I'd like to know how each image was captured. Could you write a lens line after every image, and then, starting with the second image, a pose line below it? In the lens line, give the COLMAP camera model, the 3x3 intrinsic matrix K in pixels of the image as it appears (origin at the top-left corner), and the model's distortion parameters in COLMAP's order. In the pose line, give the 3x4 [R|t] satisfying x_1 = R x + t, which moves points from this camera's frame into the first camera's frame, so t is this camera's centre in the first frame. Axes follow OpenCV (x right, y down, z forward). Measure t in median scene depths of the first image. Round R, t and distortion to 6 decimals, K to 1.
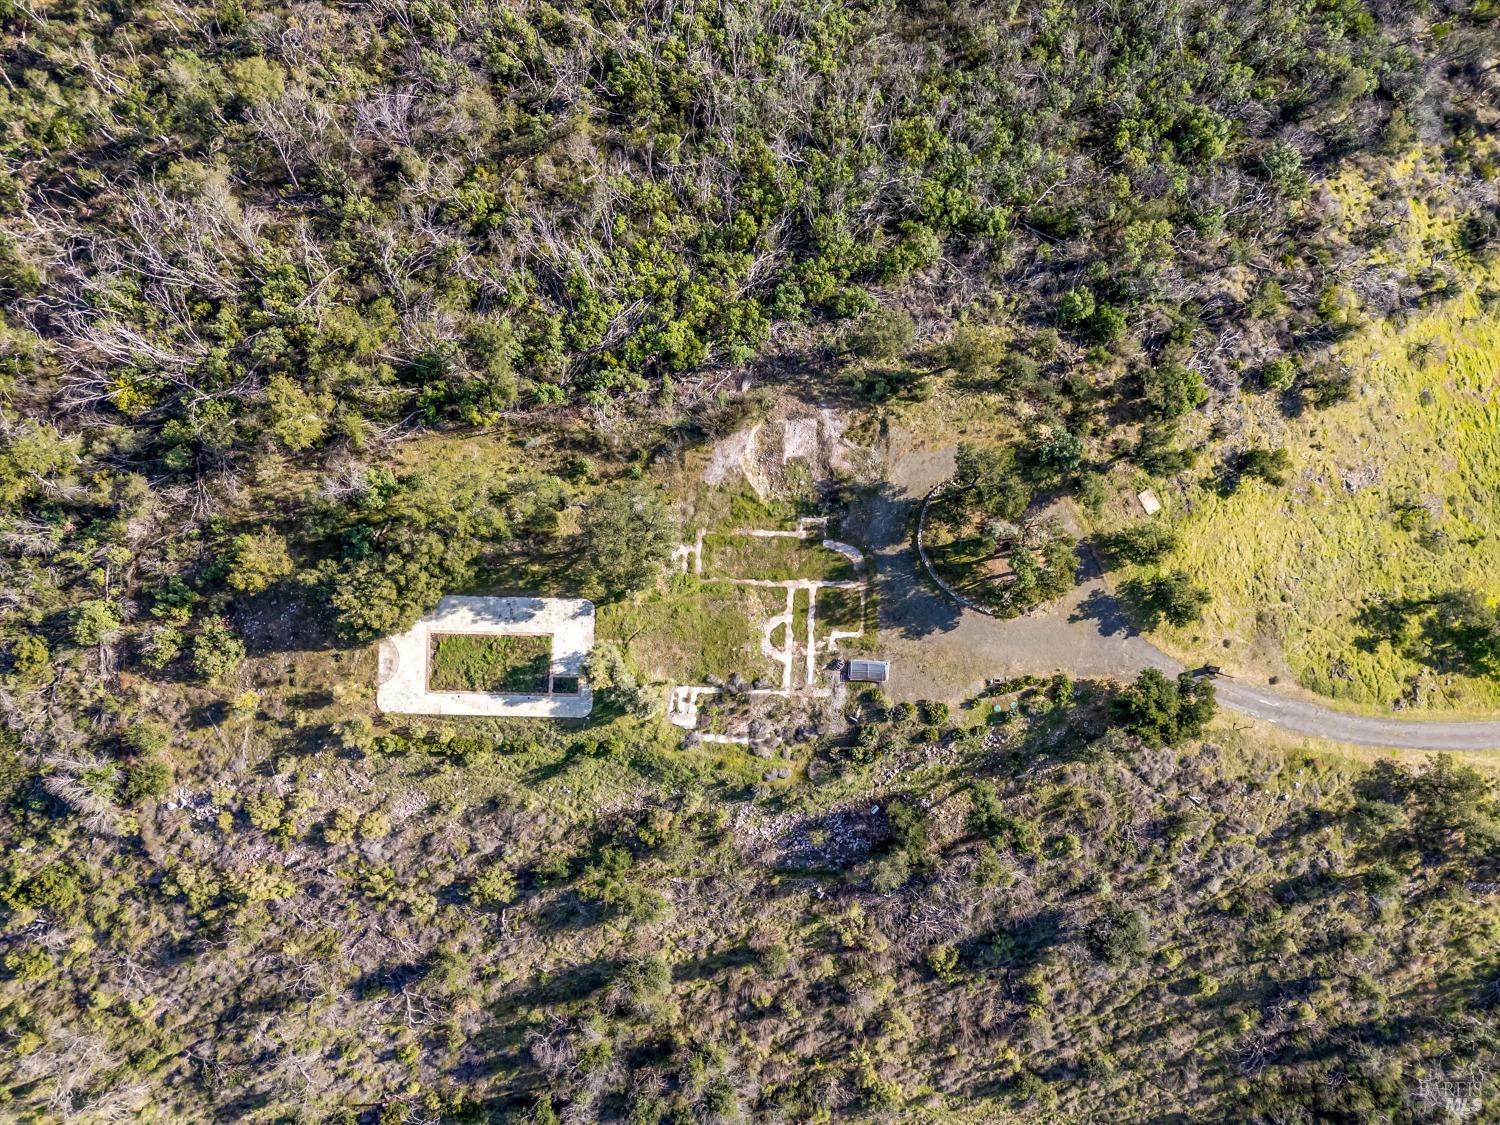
lens RADIAL K [[1105.7, 0, 750.0], [0, 1105.7, 562.5], [0, 0, 1]] dist [0.073153, -0.062286]
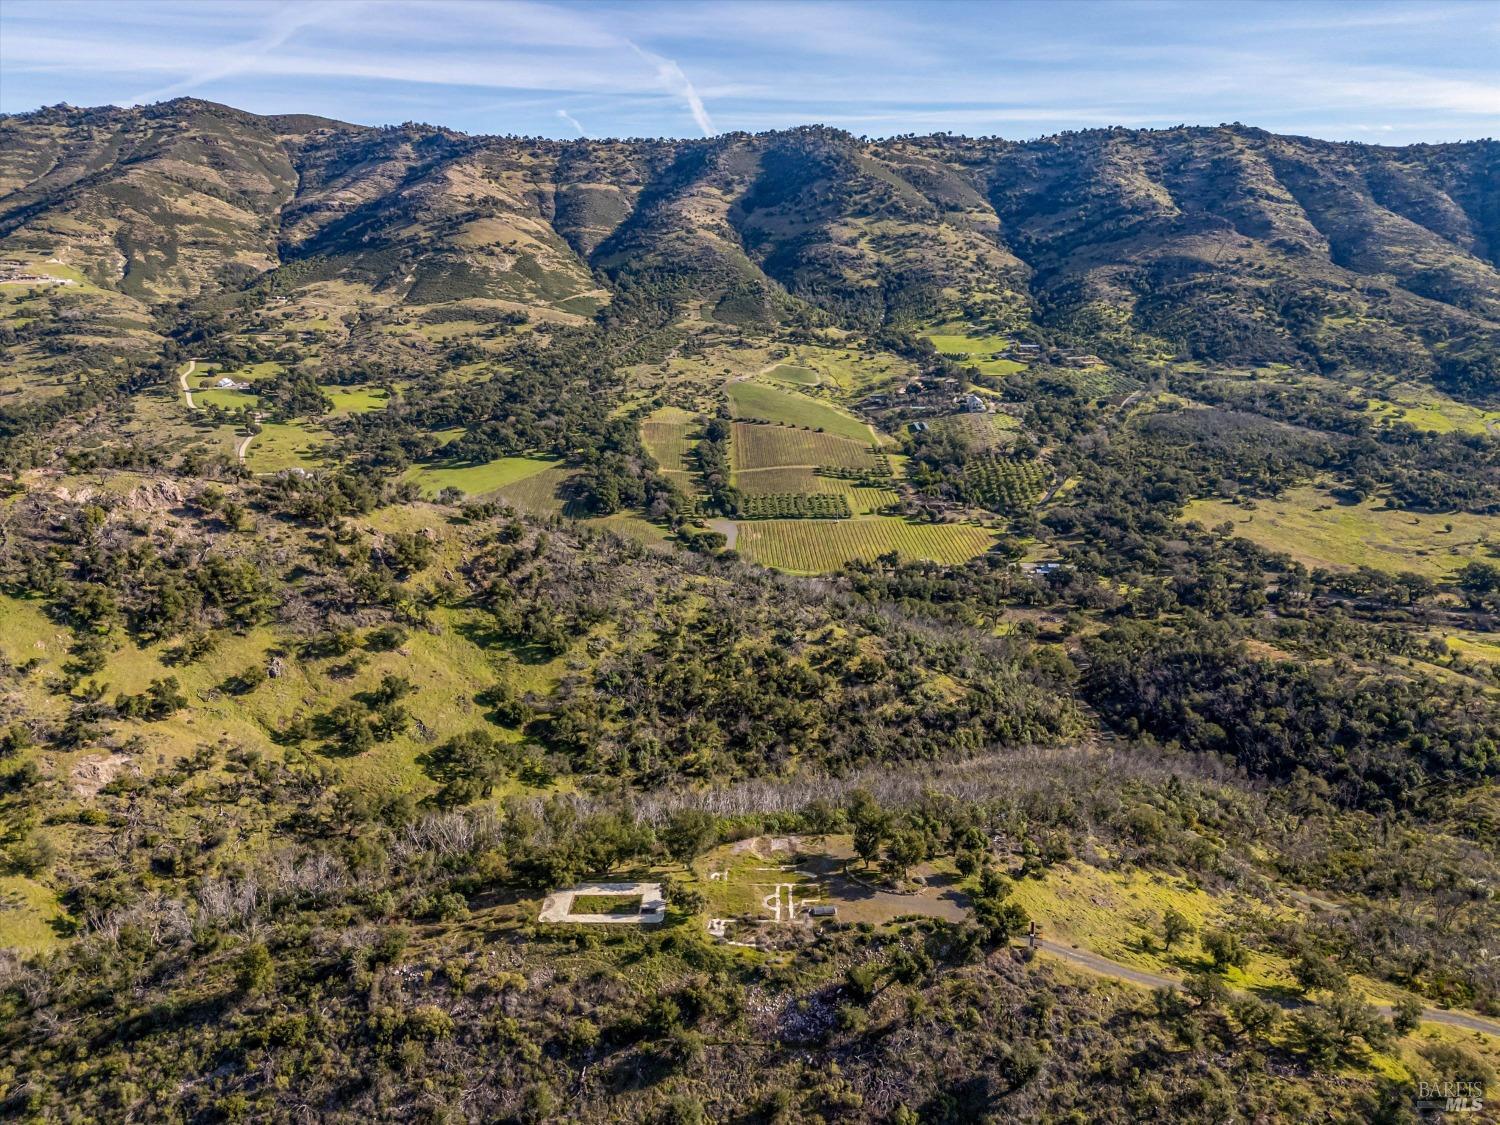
lens RADIAL K [[1105.7, 0, 750.0], [0, 1105.7, 562.5], [0, 0, 1]] dist [0.073153, -0.062286]
pose [[0.999821, -0.009754, 0.016189, -0.031624], [0.018365, 0.298998, -0.954077, 1.568250], [0.004465, 0.954204, 0.299124, -0.030387]]
